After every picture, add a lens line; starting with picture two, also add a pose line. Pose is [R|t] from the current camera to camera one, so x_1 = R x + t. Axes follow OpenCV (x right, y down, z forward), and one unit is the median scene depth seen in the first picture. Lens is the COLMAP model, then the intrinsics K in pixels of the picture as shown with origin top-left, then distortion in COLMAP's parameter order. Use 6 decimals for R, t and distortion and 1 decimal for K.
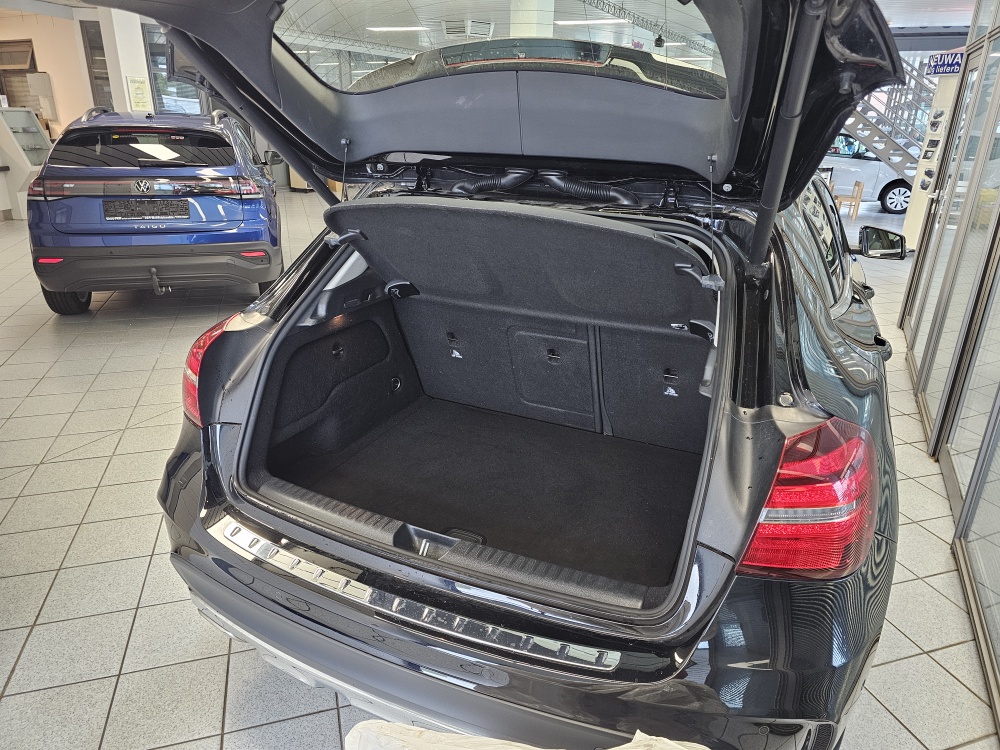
lens RADIAL K [[684.3, 0, 497.4], [0, 684.3, 375.1], [0, 0, 1]] dist [0.056470, -0.054013]
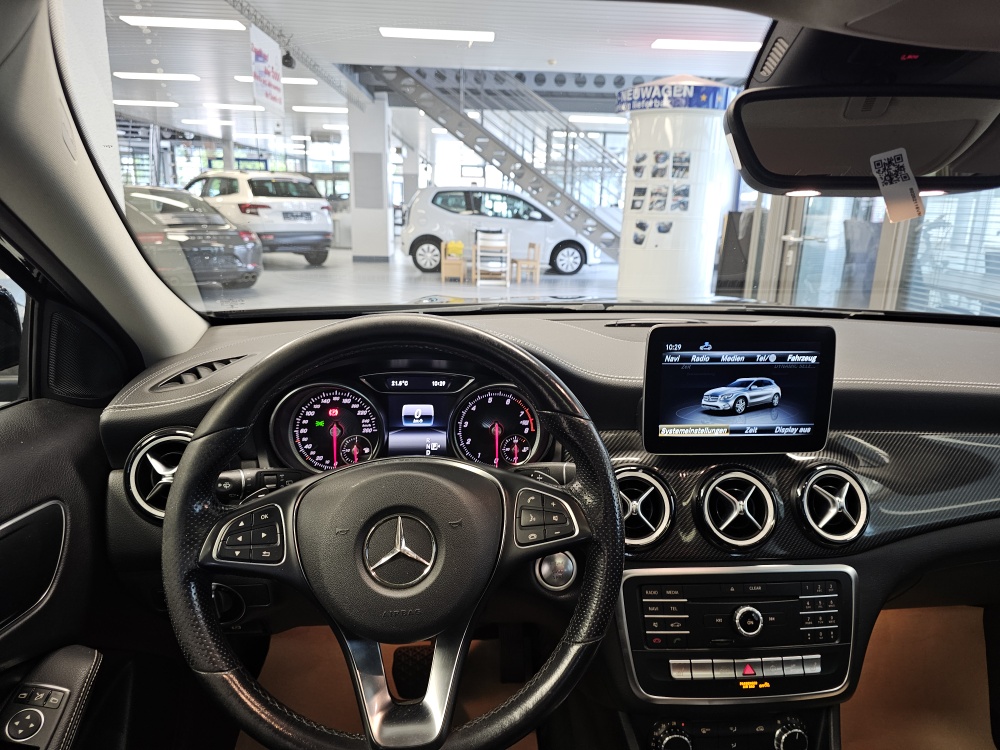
lens RADIAL K [[684.3, 0, 508.8], [0, 684.3, 376.3], [0, 0, 1]] dist [0.056470, -0.054013]
pose [[0.863335, -0.125129, 0.488871, 0.044223], [0.173477, 0.983319, -0.054671, -0.090765], [-0.473875, 0.132008, 0.870641, 0.366722]]
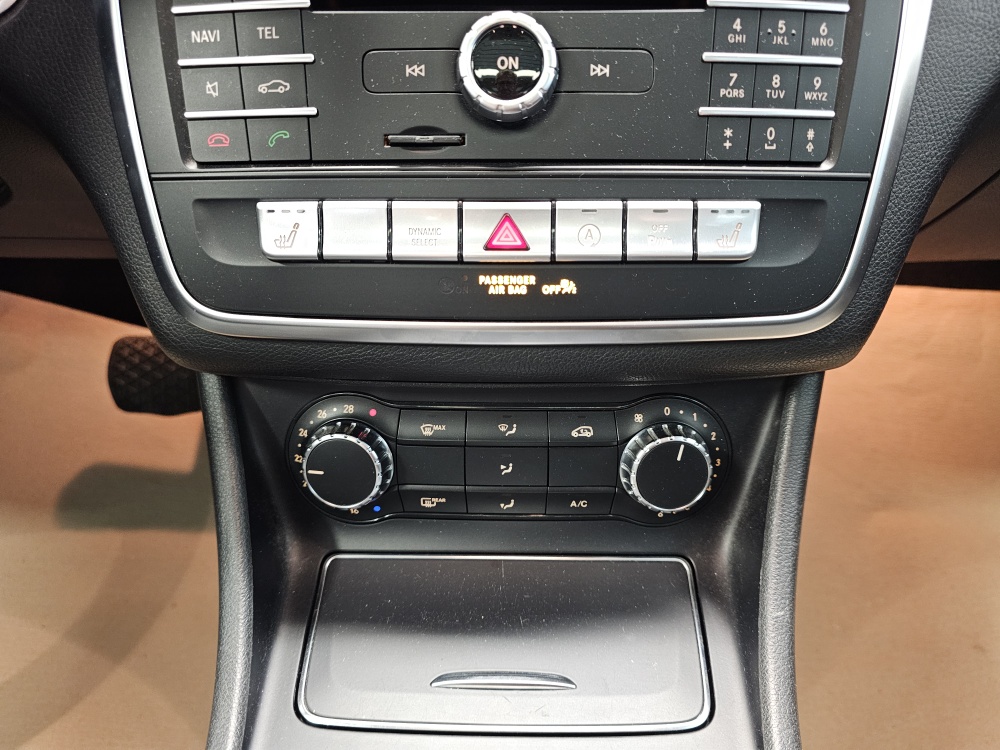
lens RADIAL K [[684.3, 0, 506.3], [0, 684.3, 357.2], [0, 0, 1]] dist [0.056470, -0.054013]
pose [[0.911304, -0.221520, 0.347065, 0.099142], [0.166643, 0.969248, 0.181075, -0.053404], [-0.376504, -0.107178, 0.920194, 0.409062]]
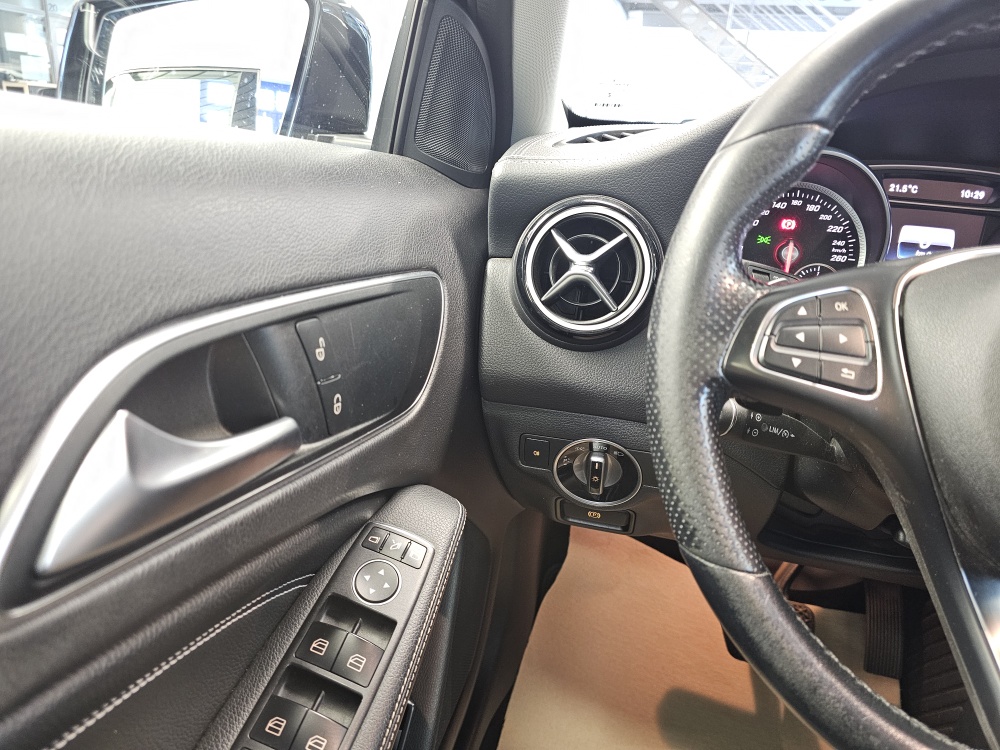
lens RADIAL K [[684.3, 0, 505.3], [0, 684.3, 375.9], [0, 0, 1]] dist [0.056470, -0.054013]
pose [[0.975641, -0.026298, 0.217792, 0.030135], [0.029137, 0.999527, -0.009834, -0.081520], [-0.217430, 0.015940, 0.975946, 0.408820]]
